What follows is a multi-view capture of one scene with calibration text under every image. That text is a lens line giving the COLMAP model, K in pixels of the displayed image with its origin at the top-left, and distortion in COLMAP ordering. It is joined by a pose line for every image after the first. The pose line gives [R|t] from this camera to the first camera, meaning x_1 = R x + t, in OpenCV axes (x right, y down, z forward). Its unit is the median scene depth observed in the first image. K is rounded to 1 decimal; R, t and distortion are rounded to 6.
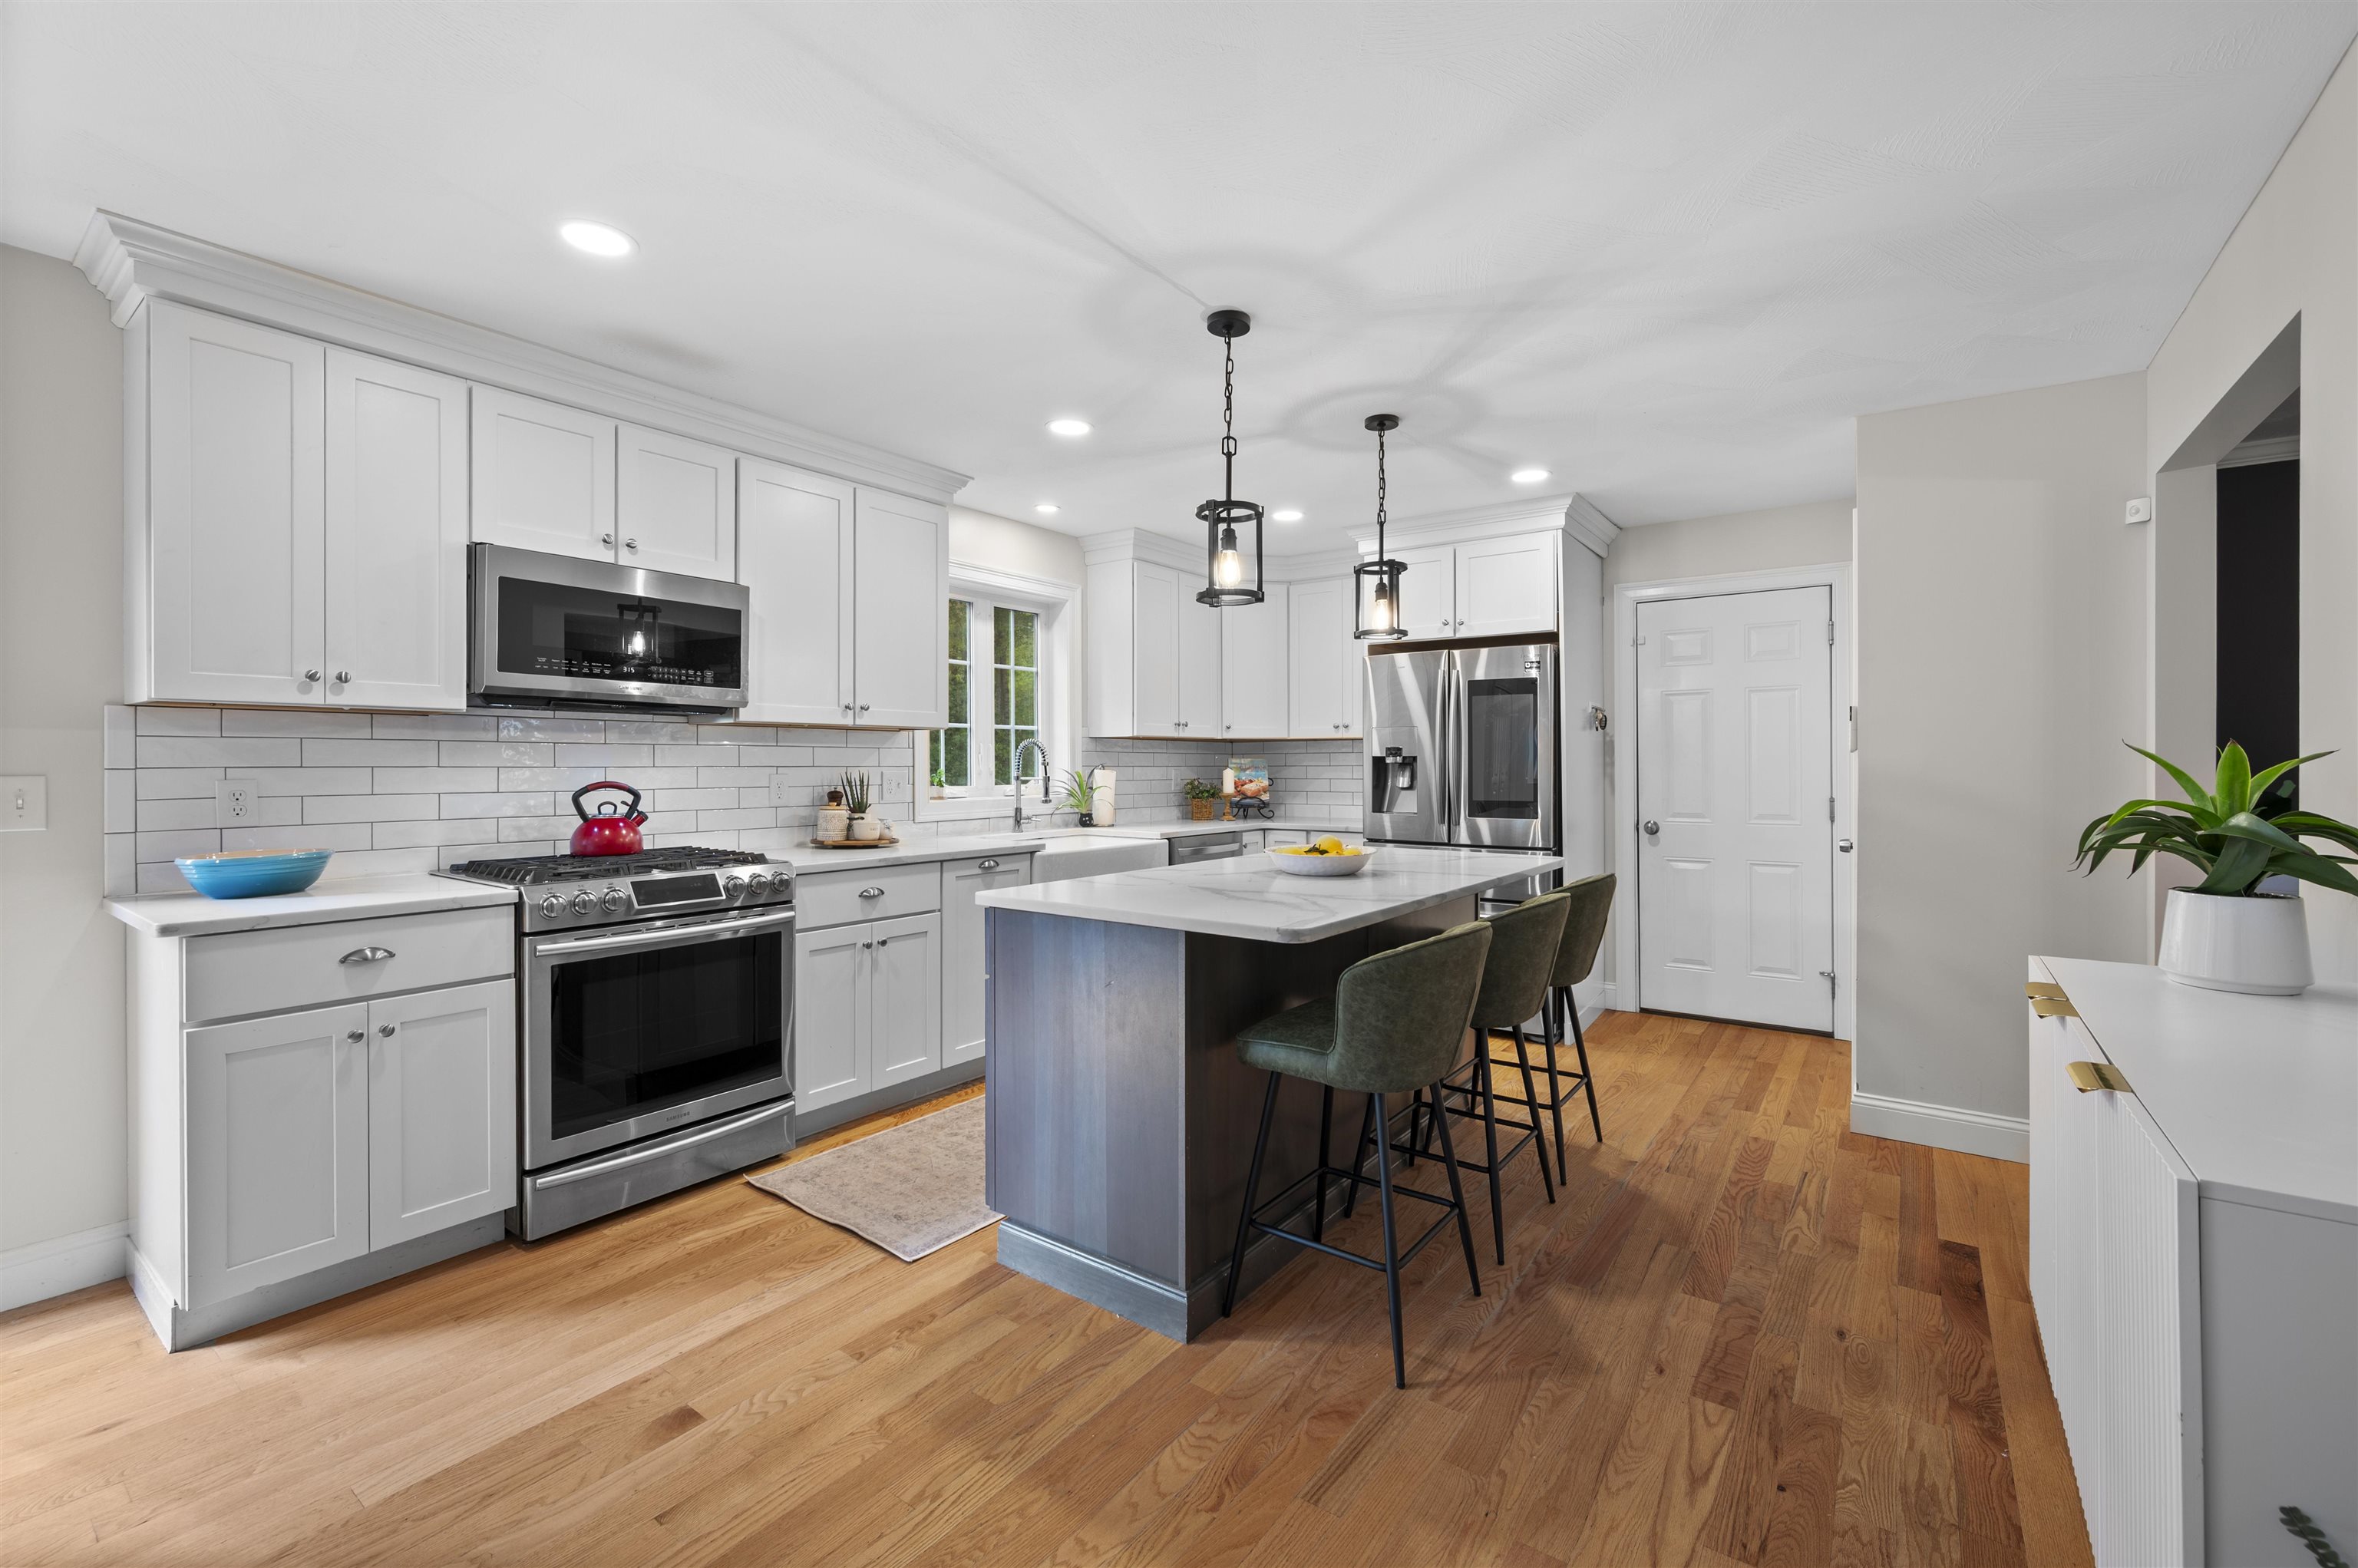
lens RADIAL K [[995.7, 0, 1181.9], [0, 995.7, 762.4], [0, 0, 1]] dist [-0.002582, -0.000429]
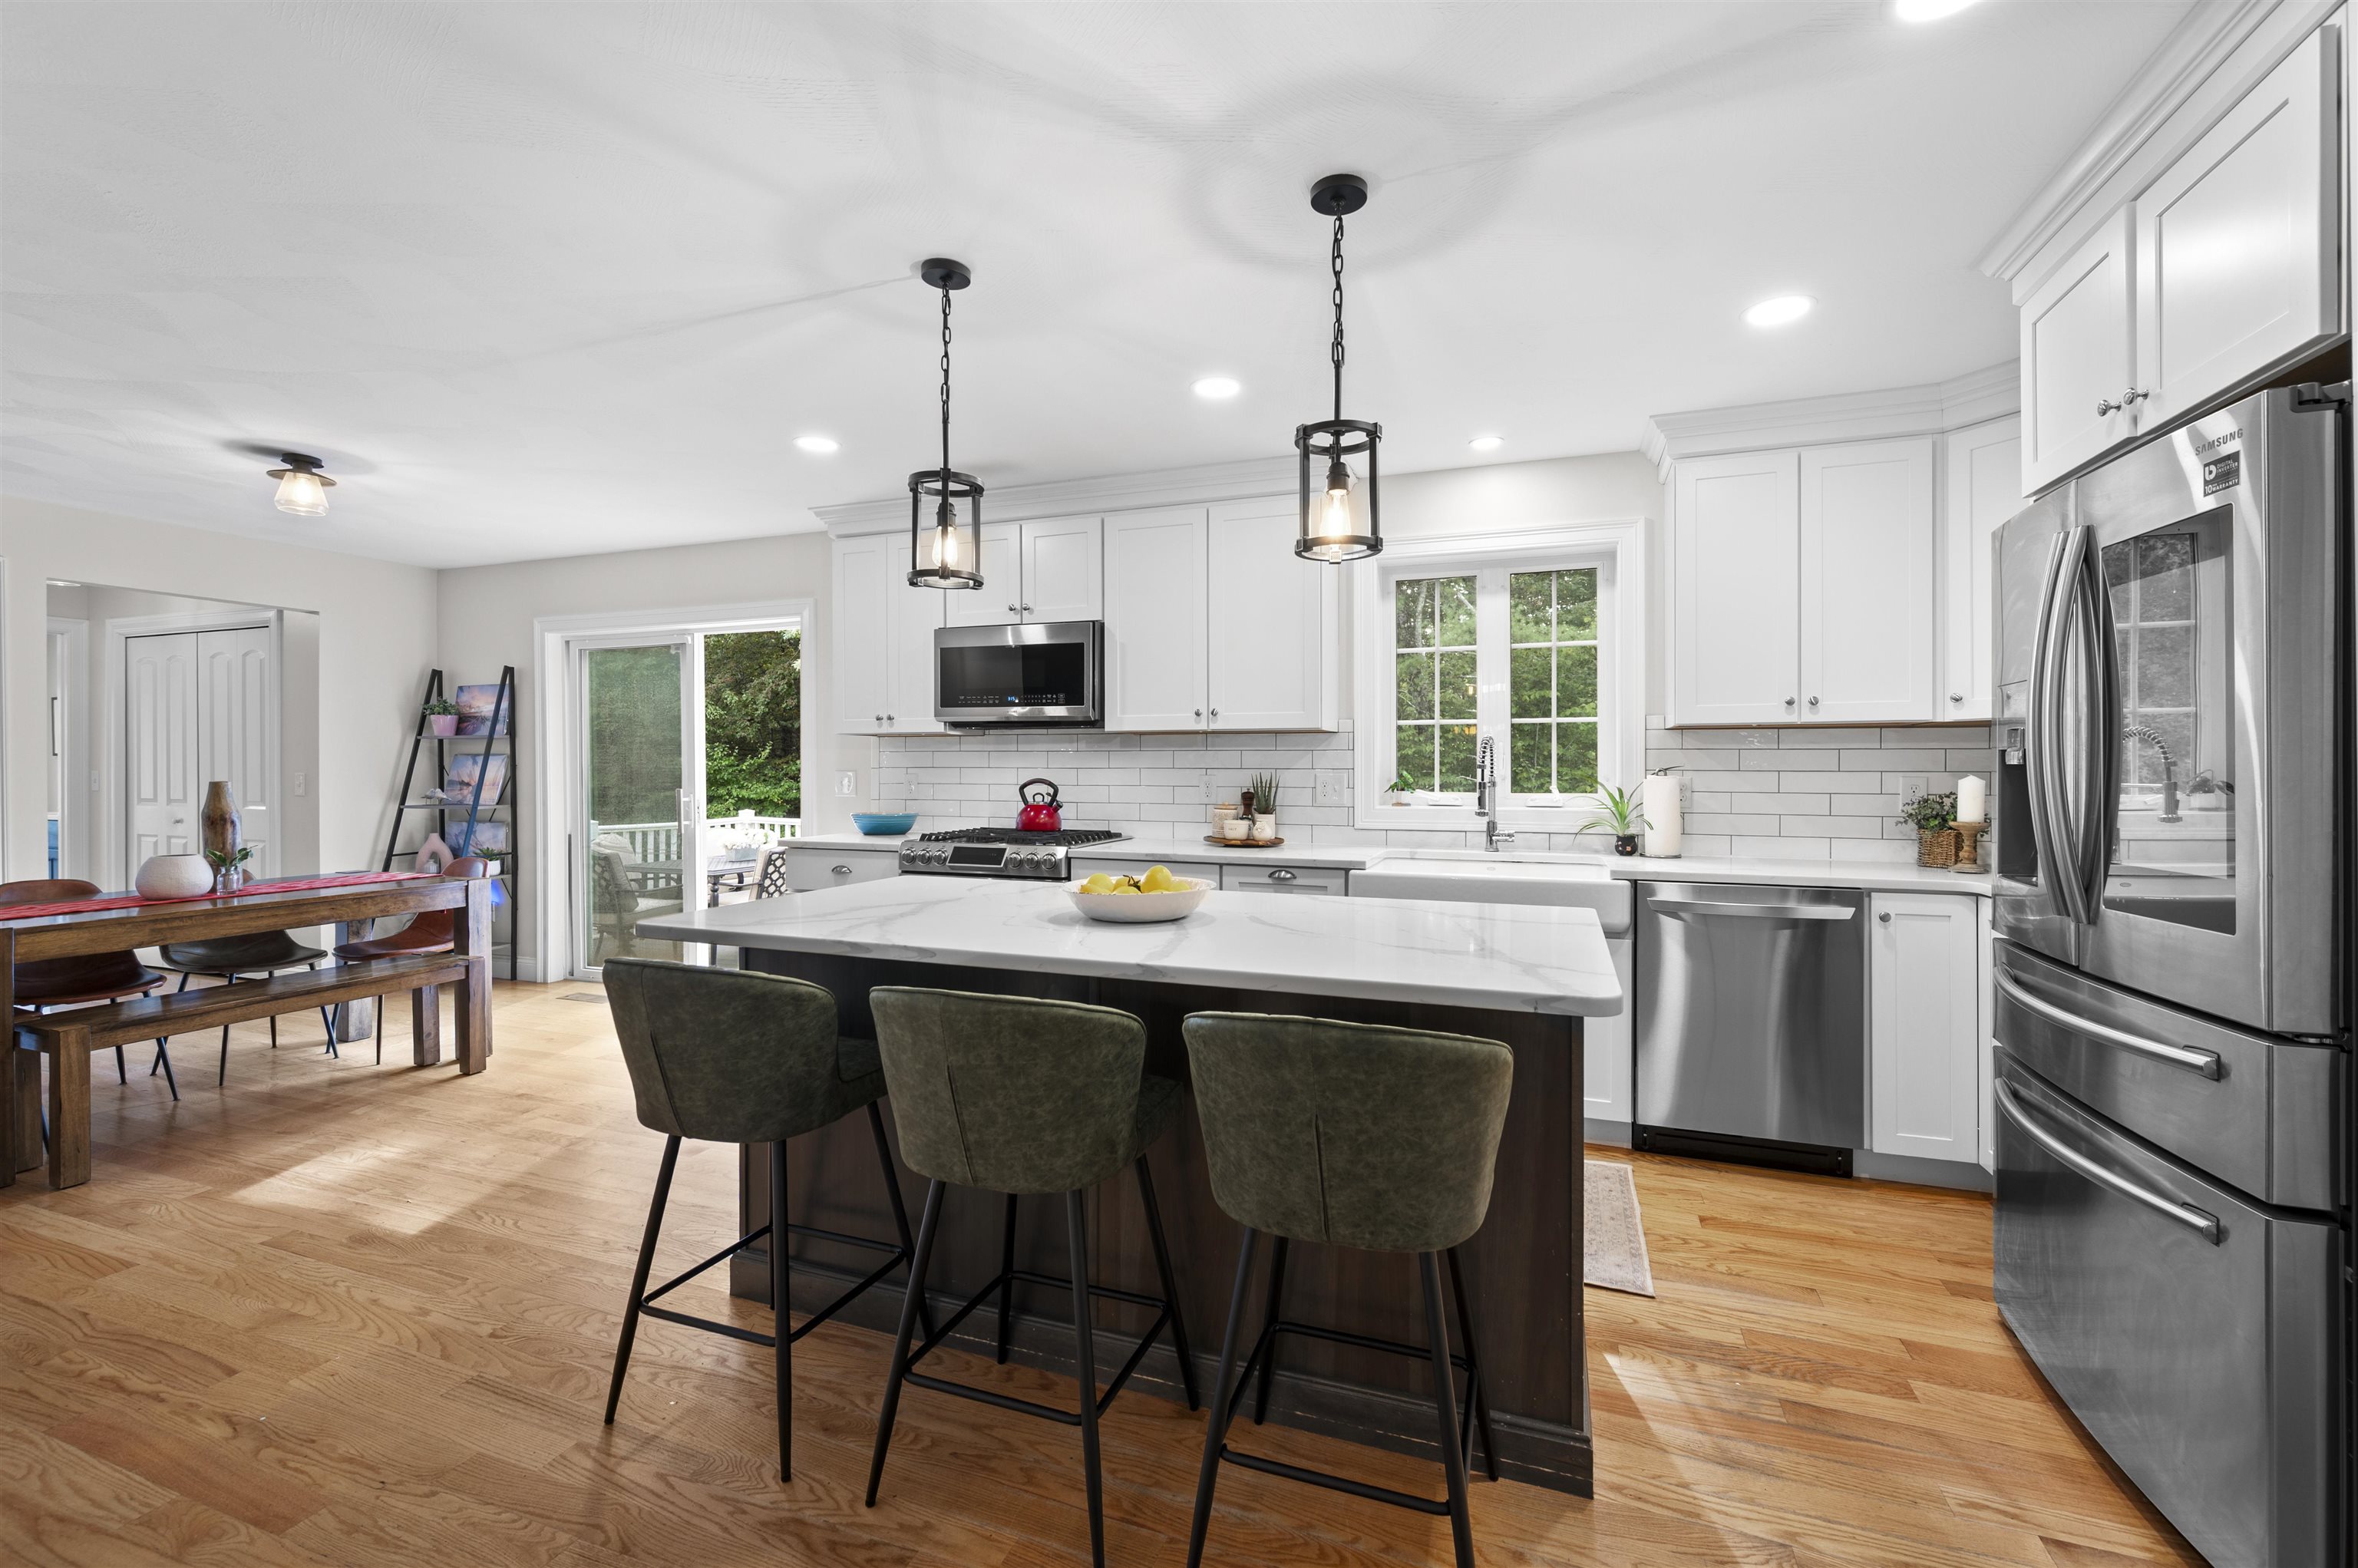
lens RADIAL K [[995.7, 0, 1189.8], [0, 995.7, 767.0], [0, 0, 1]] dist [-0.002582, -0.000429]
pose [[0.269479, -0.000551, -0.963006, 0.839066], [-0.001221, 0.999999, -0.000914, 0.004115], [0.963005, 0.001422, 0.269478, 0.833962]]
